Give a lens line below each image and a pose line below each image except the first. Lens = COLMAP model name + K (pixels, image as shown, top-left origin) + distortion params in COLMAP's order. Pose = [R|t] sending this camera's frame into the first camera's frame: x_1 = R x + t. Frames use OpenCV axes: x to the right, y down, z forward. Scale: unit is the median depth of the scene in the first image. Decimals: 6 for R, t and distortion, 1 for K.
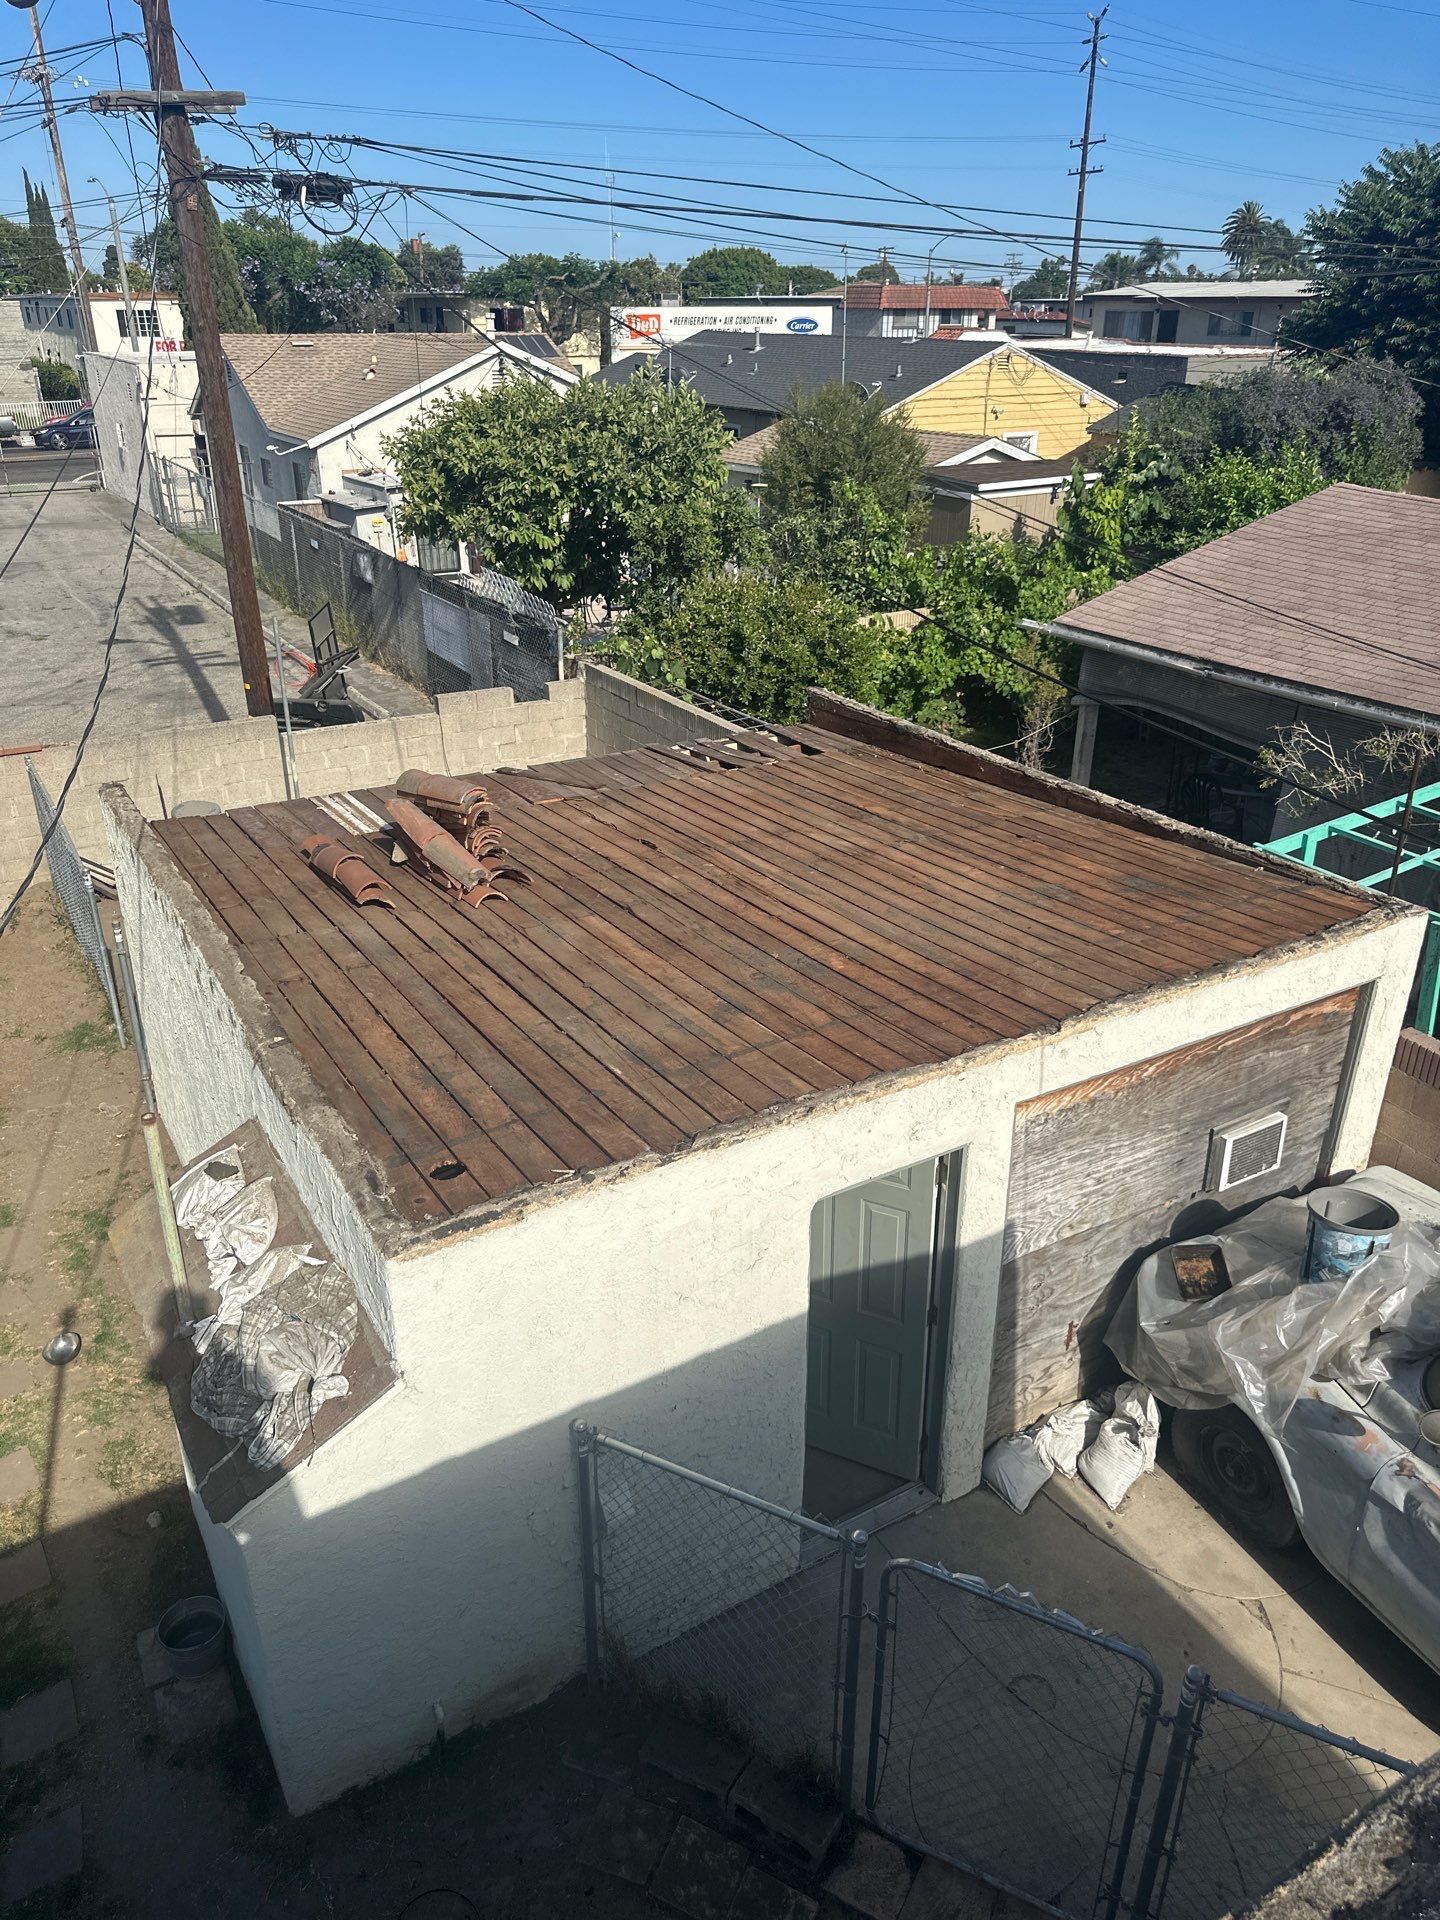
lens RADIAL K [[1395.1, 0, 720.0], [0, 1395.1, 960.0], [0, 0, 1]] dist [0.005595, -0.000488]
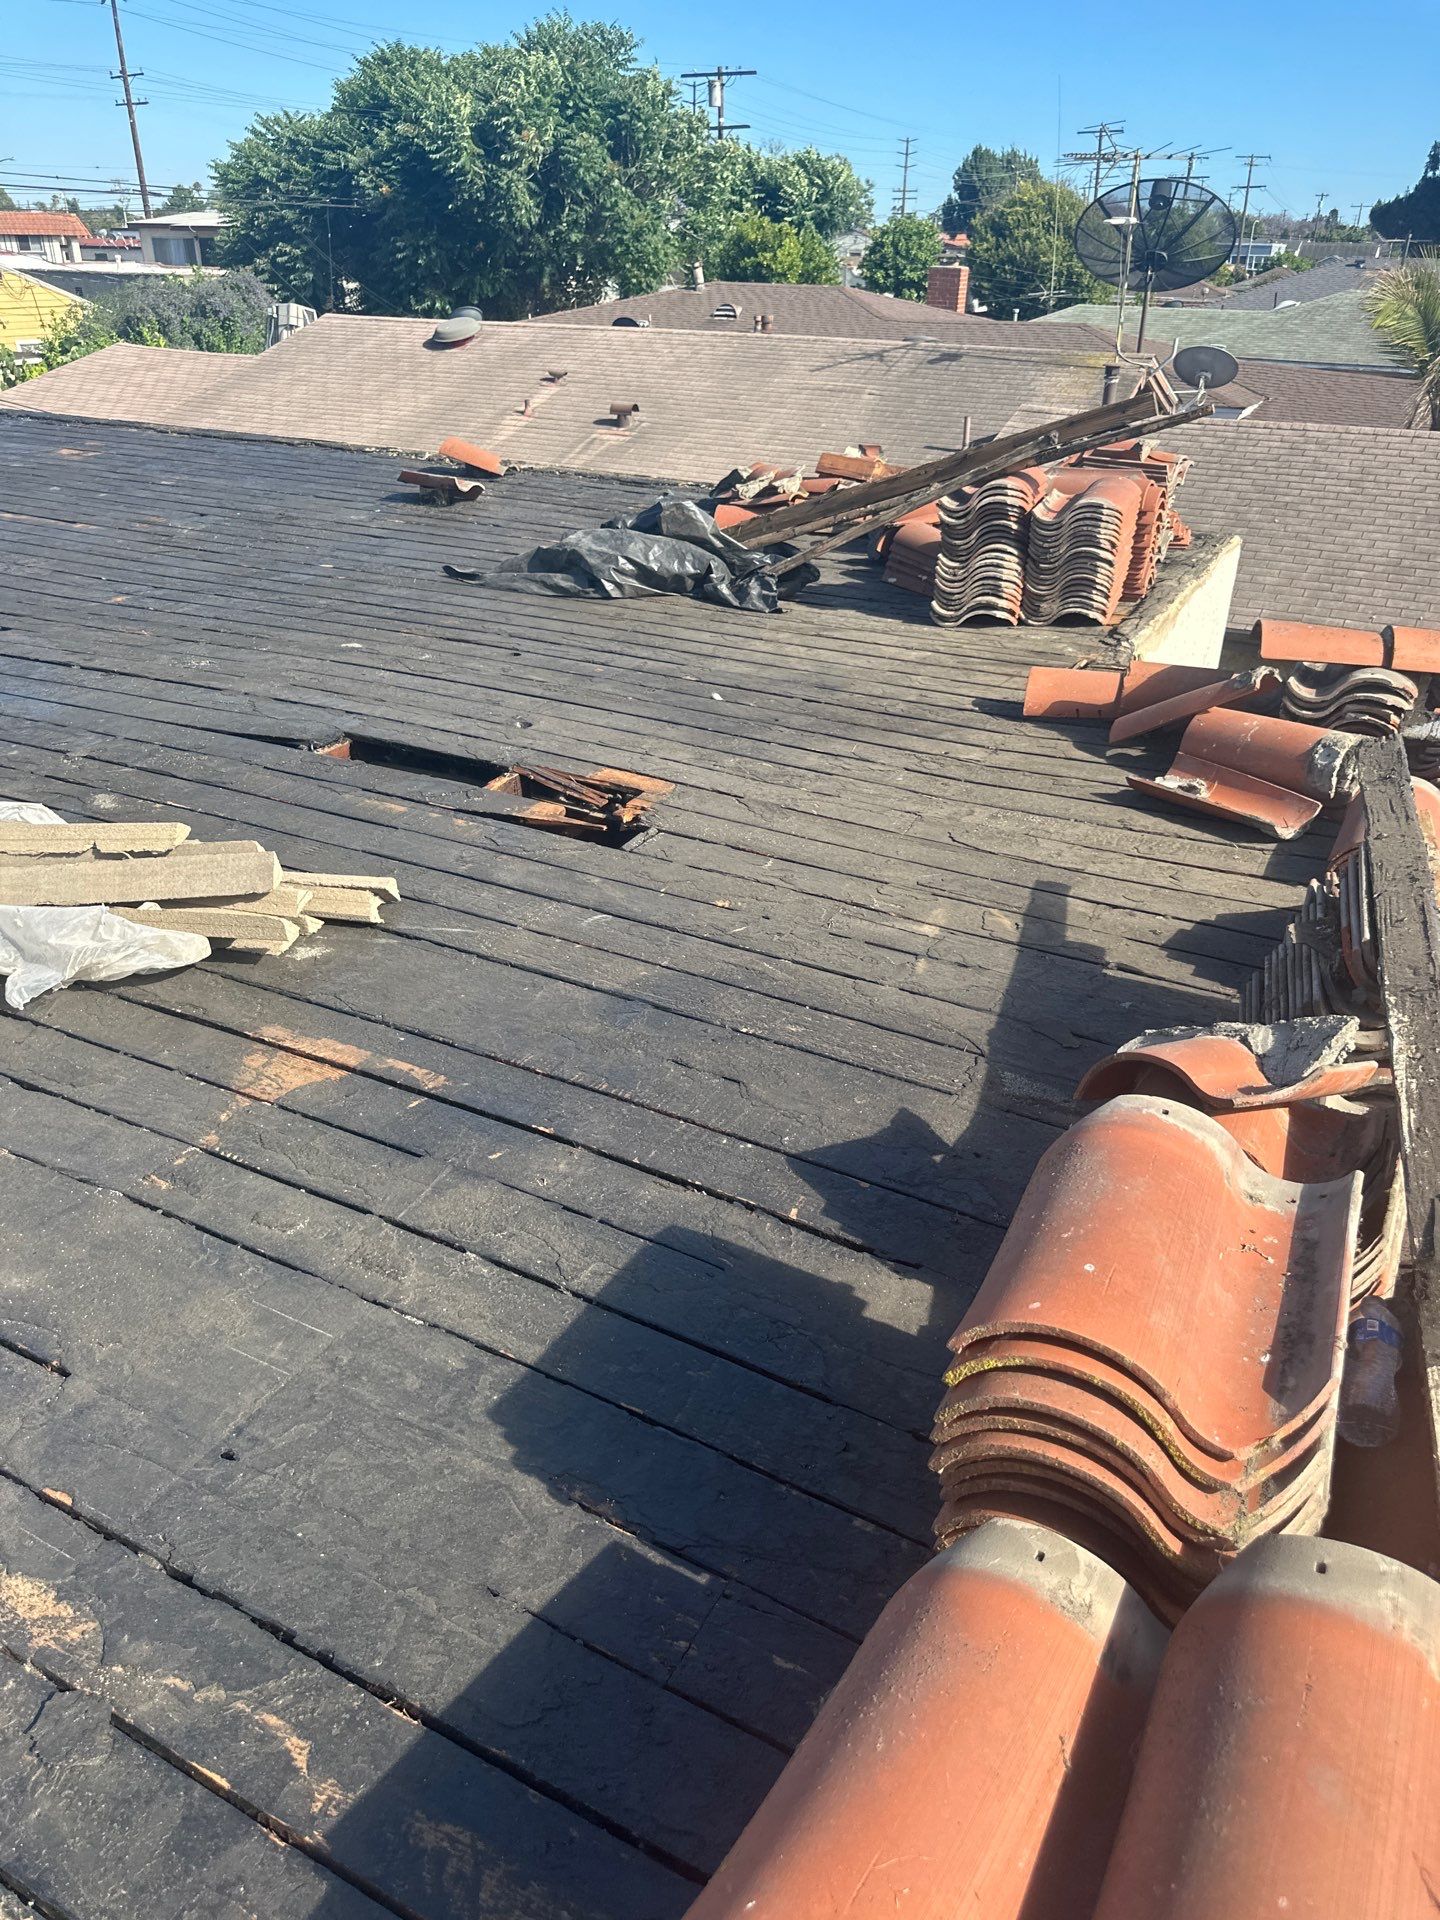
lens RADIAL K [[1378.7, 0, 720.0], [0, 1378.7, 960.0], [0, 0, 1]] dist [0.048618, -0.075946]
pose [[0.861697, -0.219300, 0.457587, 0.065080], [0.199757, 0.975575, 0.091379, 0.130769], [-0.466450, 0.012665, 0.884457, -0.274534]]
